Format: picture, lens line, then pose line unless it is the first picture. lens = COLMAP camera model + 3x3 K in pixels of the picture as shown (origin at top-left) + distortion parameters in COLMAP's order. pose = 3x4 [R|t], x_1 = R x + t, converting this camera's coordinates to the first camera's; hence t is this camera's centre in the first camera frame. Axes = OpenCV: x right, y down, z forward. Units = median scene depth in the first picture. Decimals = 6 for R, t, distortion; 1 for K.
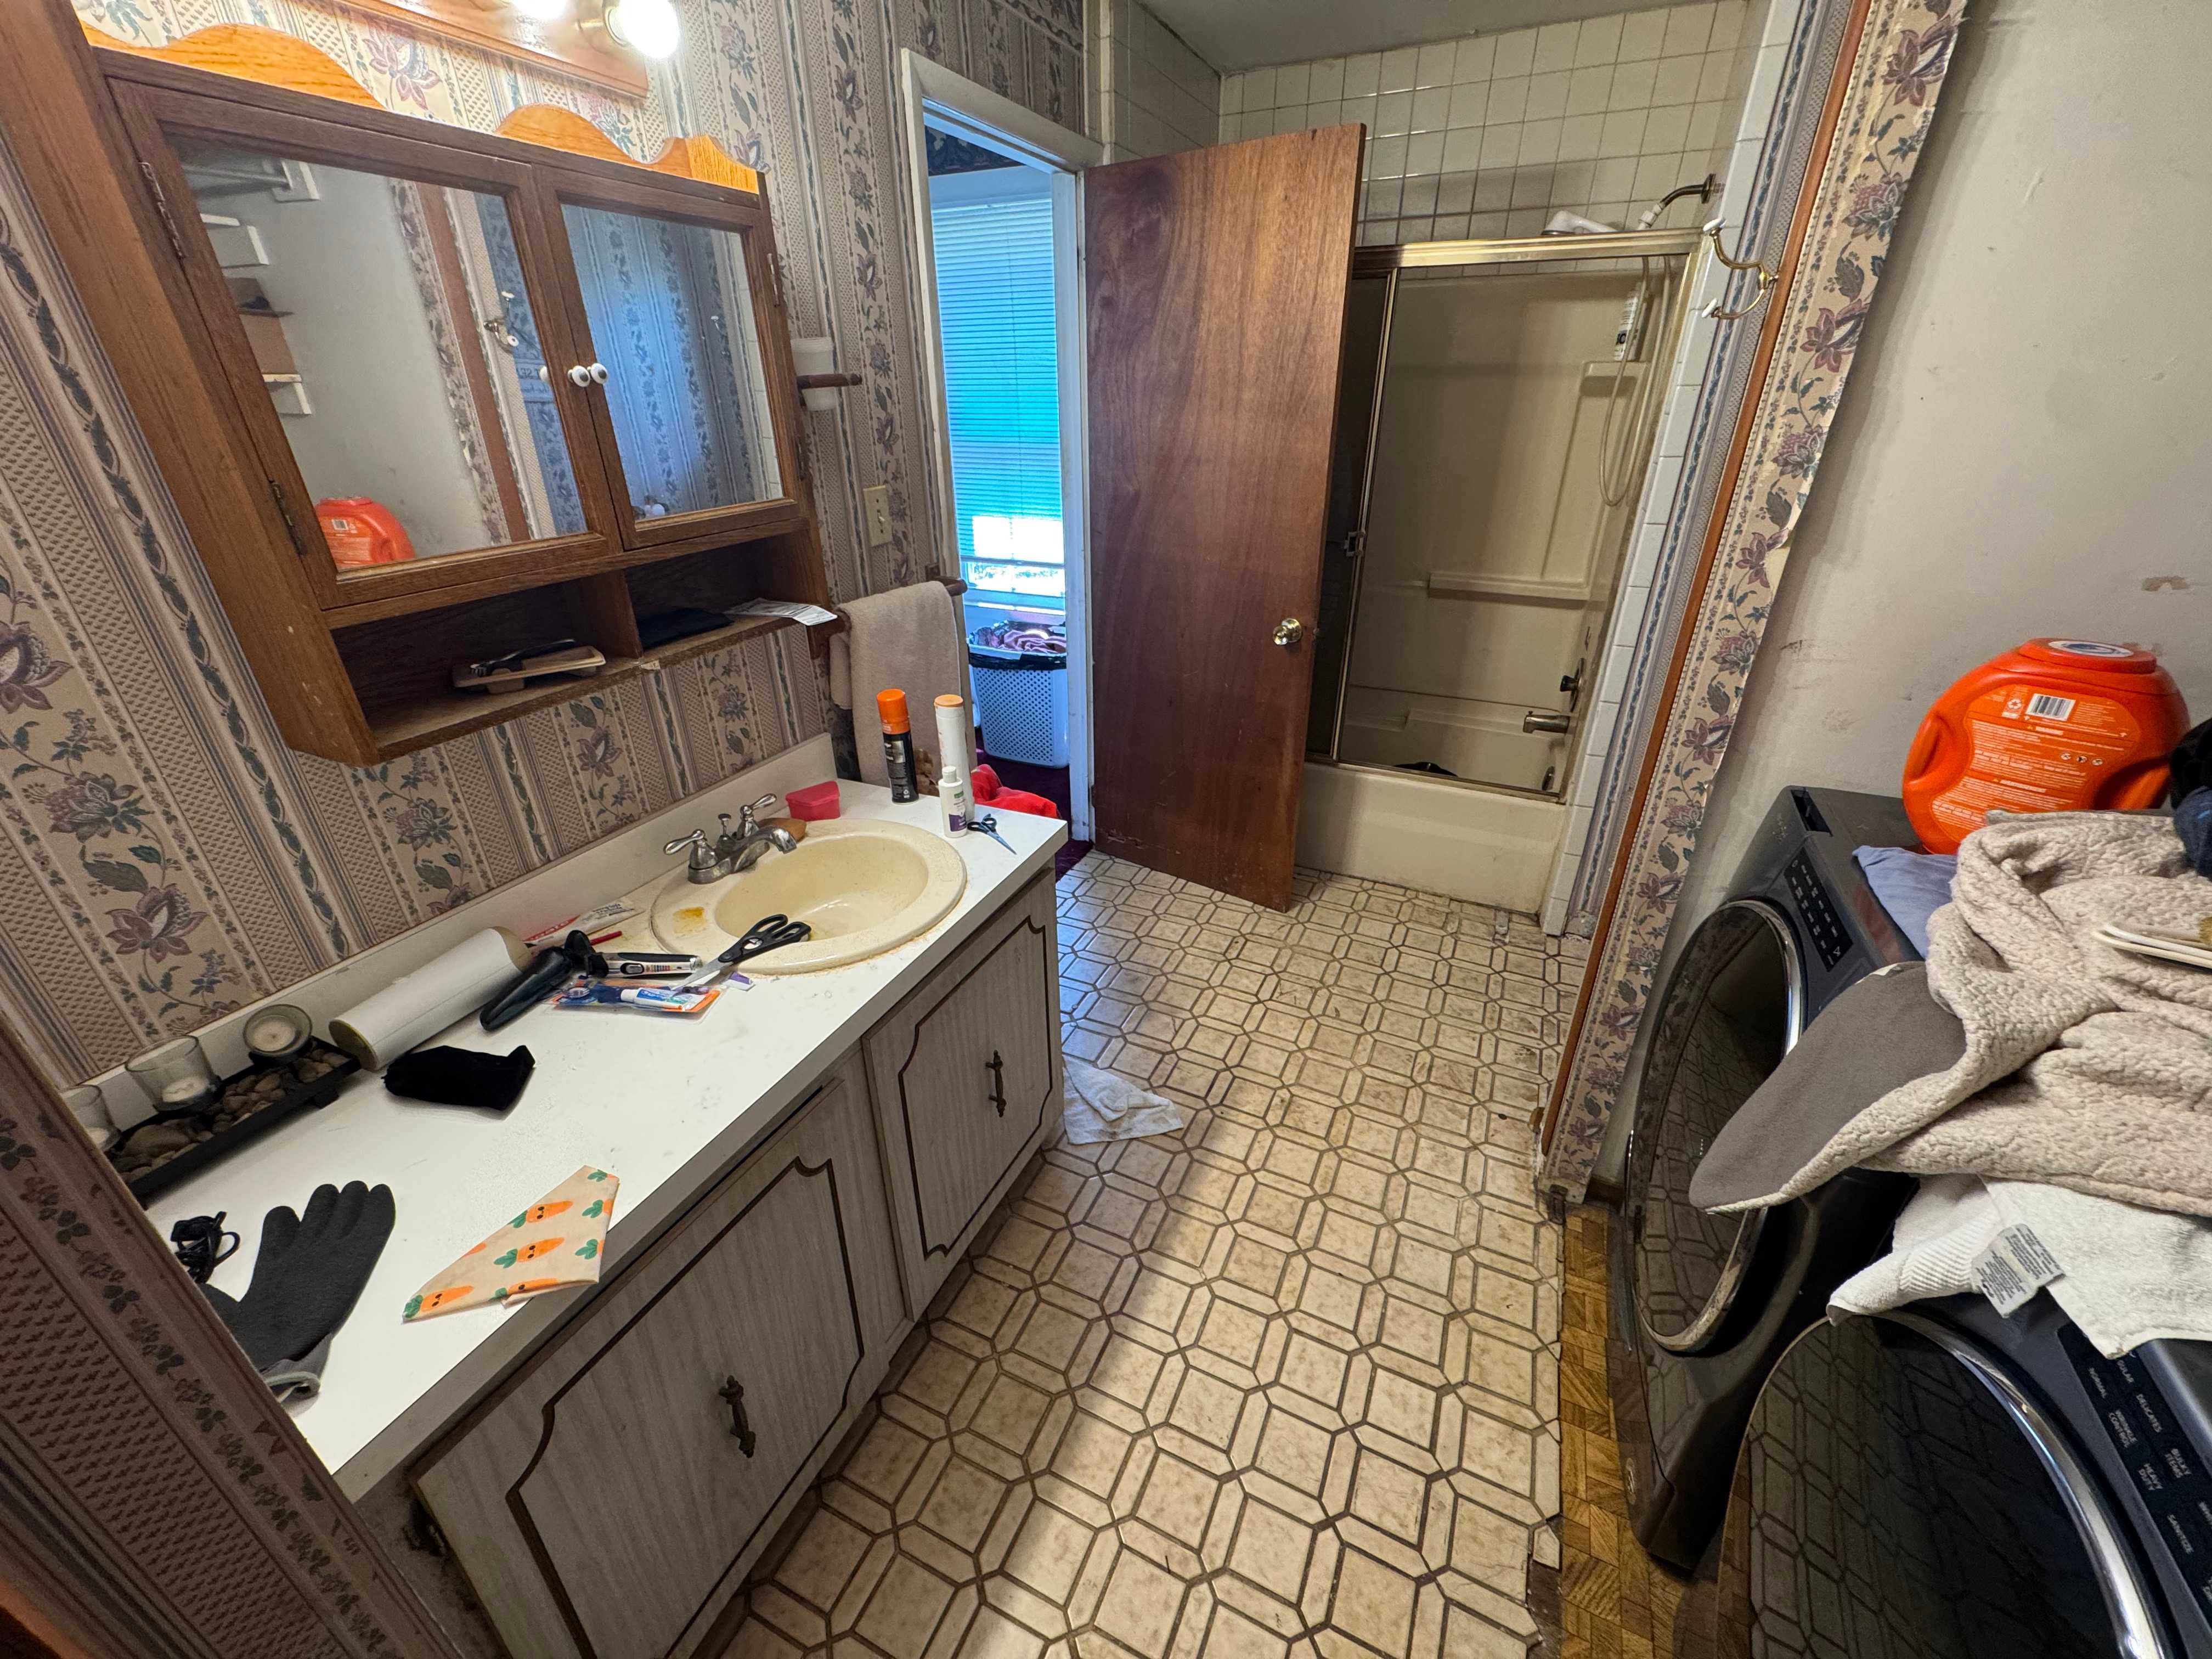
lens RADIAL K [[884.2, 0, 1106.6], [0, 884.2, 826.7], [0, 0, 1]] dist [0.002788, -0.000601]
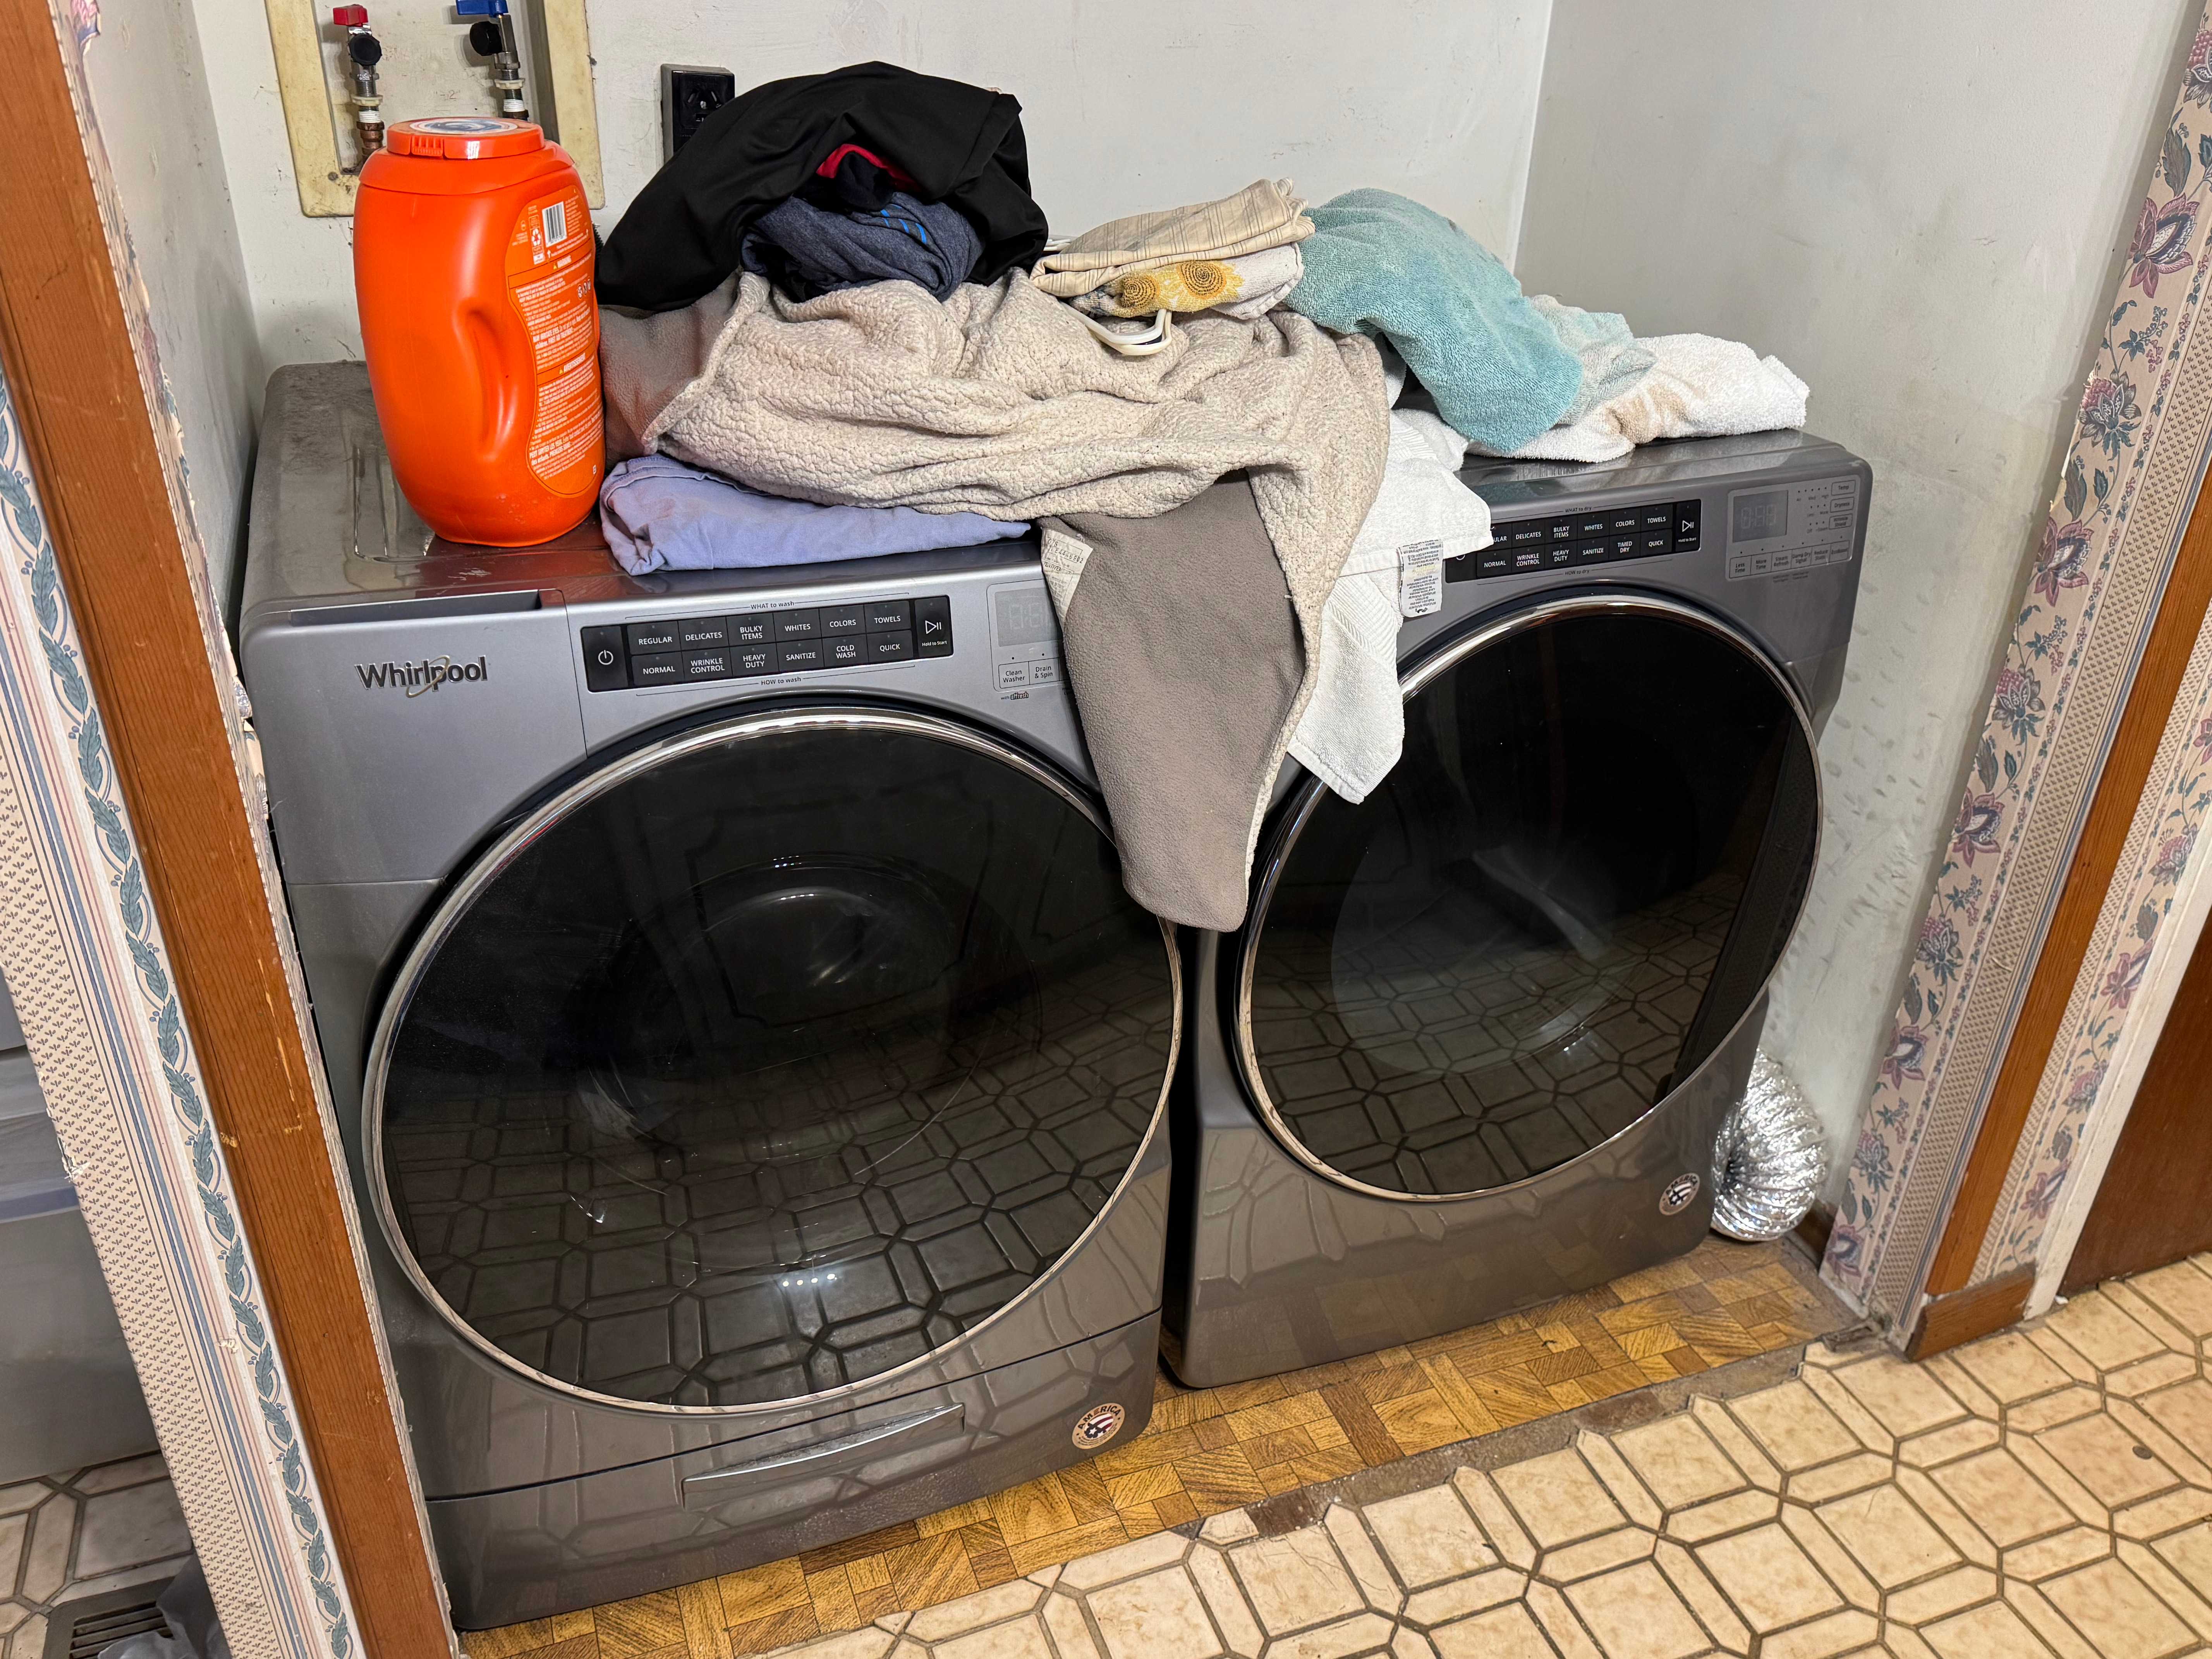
lens RADIAL K [[1740.9, 0, 1108.4], [0, 1740.9, 832.1], [0, 0, 1]] dist [0.044304, -0.050760]
pose [[-0.720458, -0.352414, 0.597281, -0.033679], [0.279809, 0.640326, 0.715325, -0.400645], [-0.634545, 0.682486, -0.362720, 0.962368]]
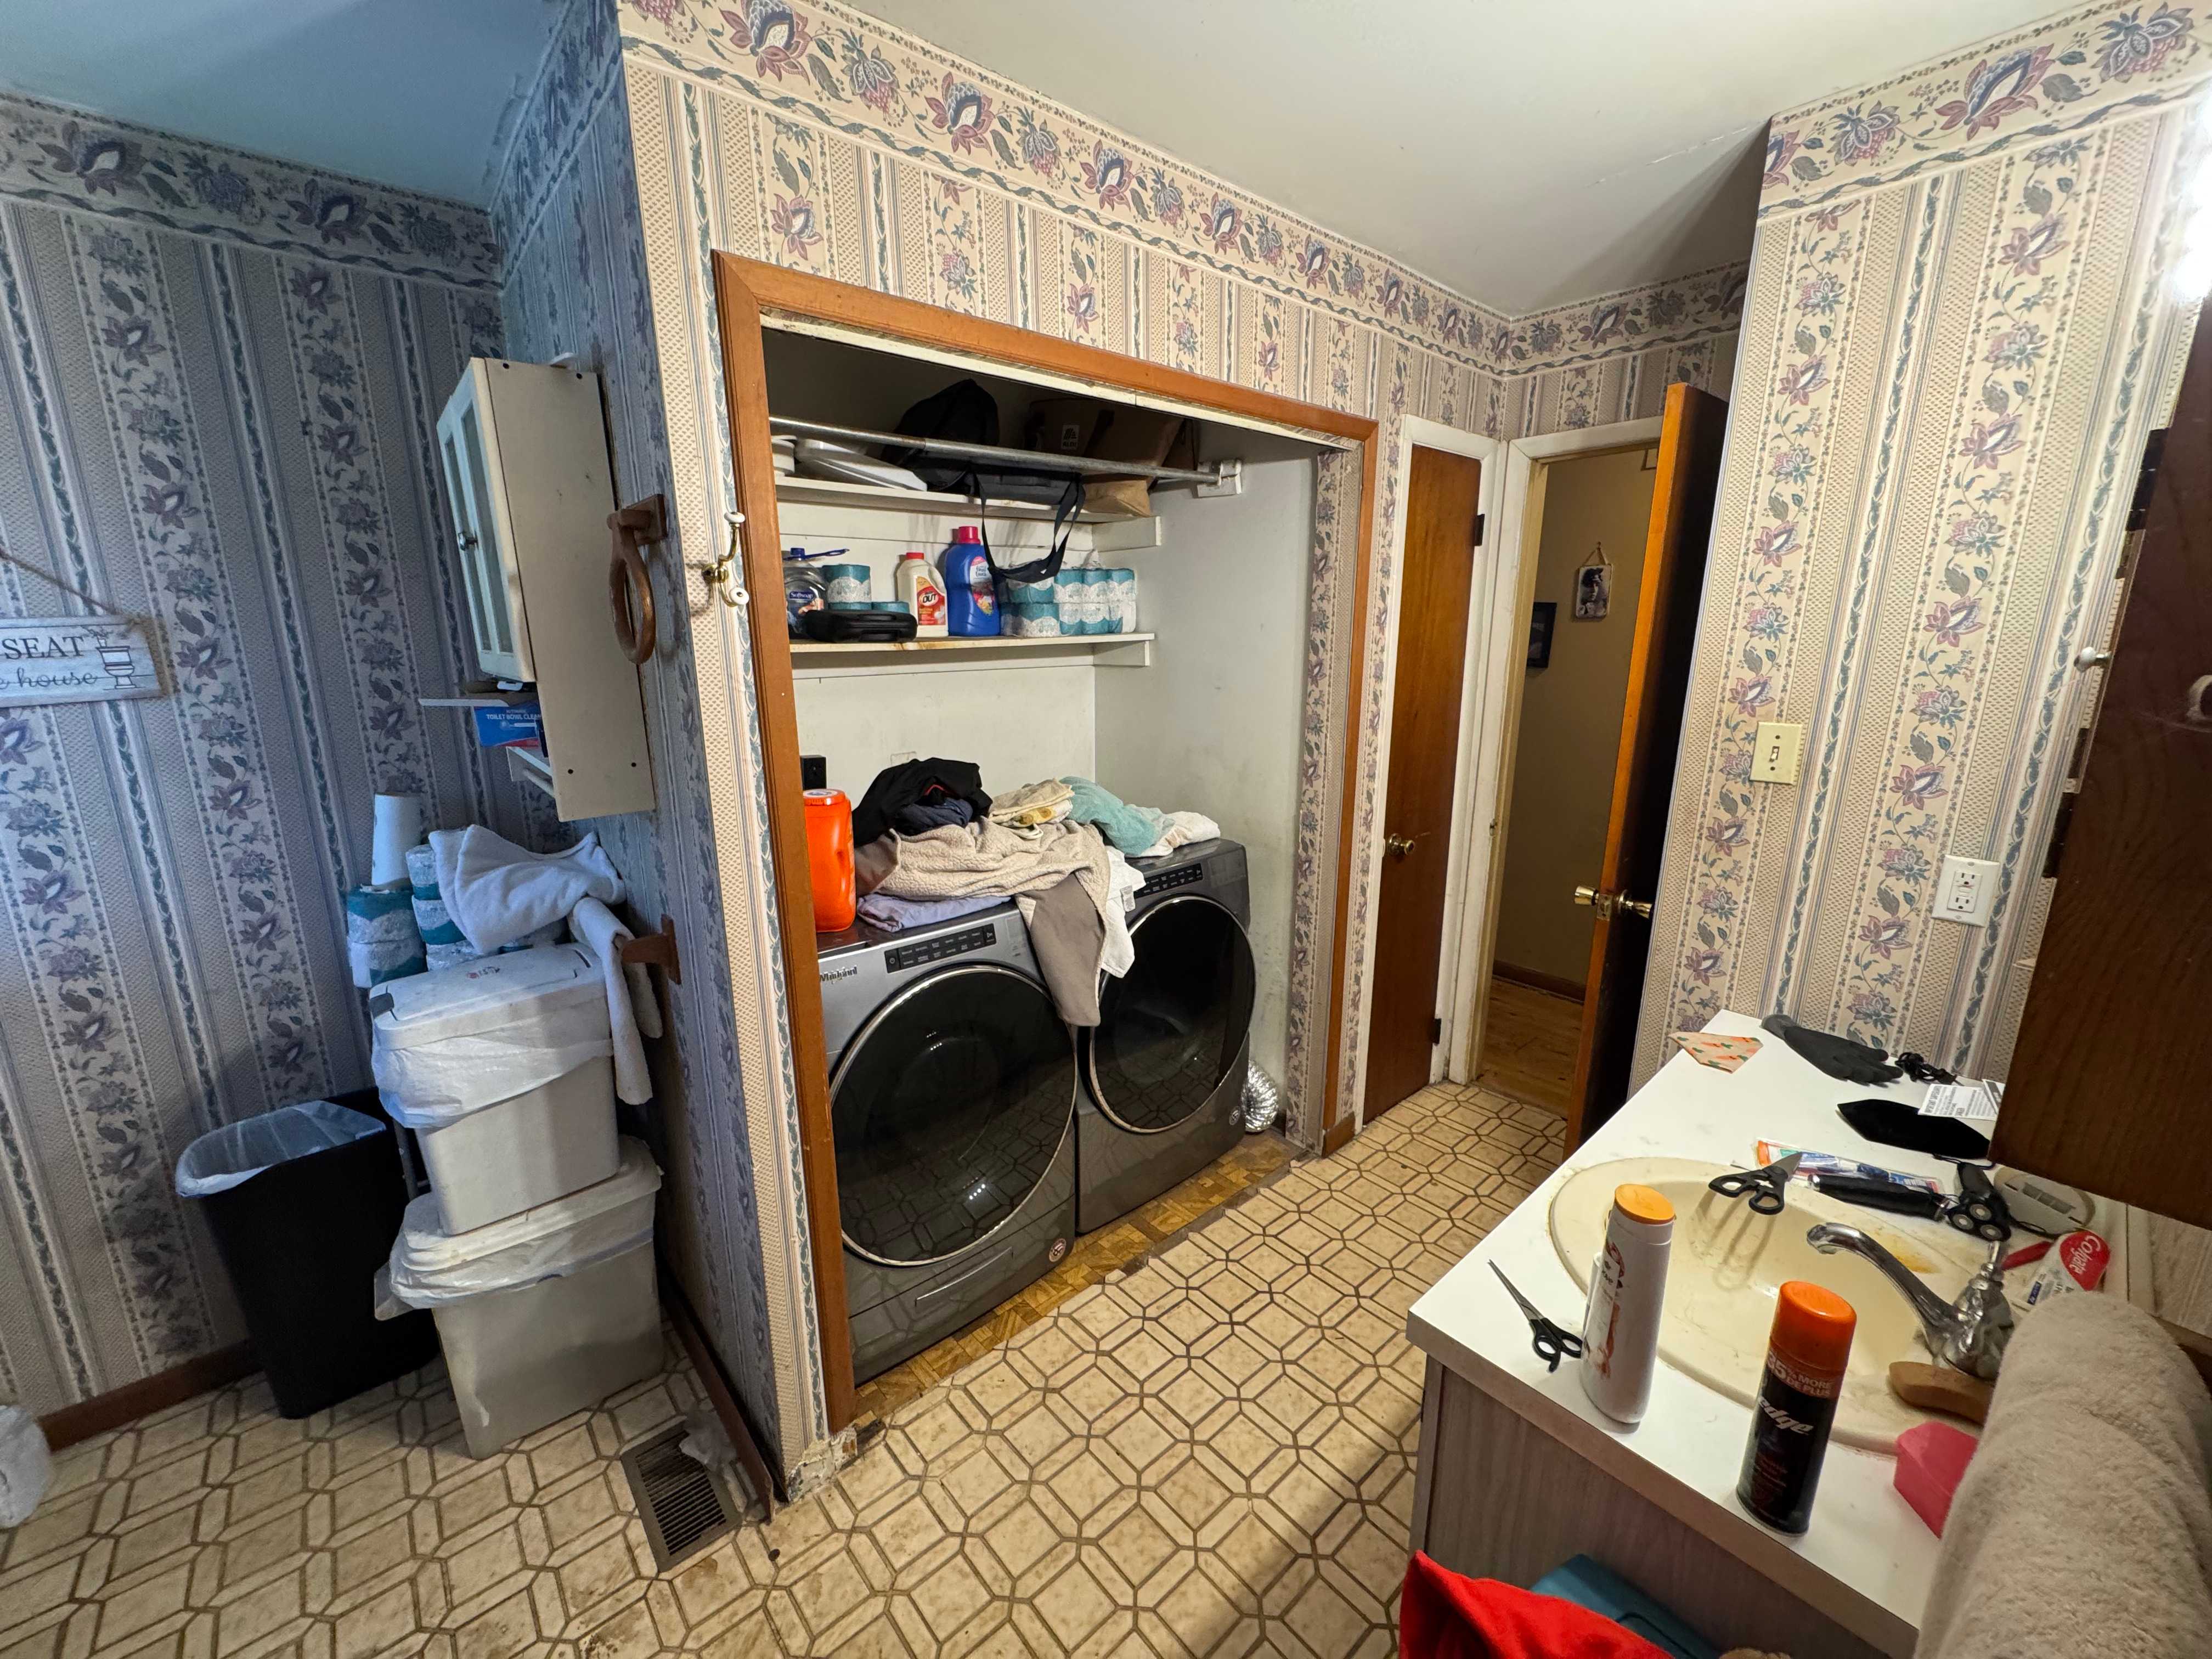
lens RADIAL K [[884.2, 0, 1104.8], [0, 884.2, 828.6], [0, 0, 1]] dist [0.002788, -0.000601]
pose [[-0.913439, -0.086888, 0.397593, -0.069295], [0.187456, 0.777314, 0.600536, -0.713532], [-0.361234, 0.623084, -0.693741, 1.344931]]
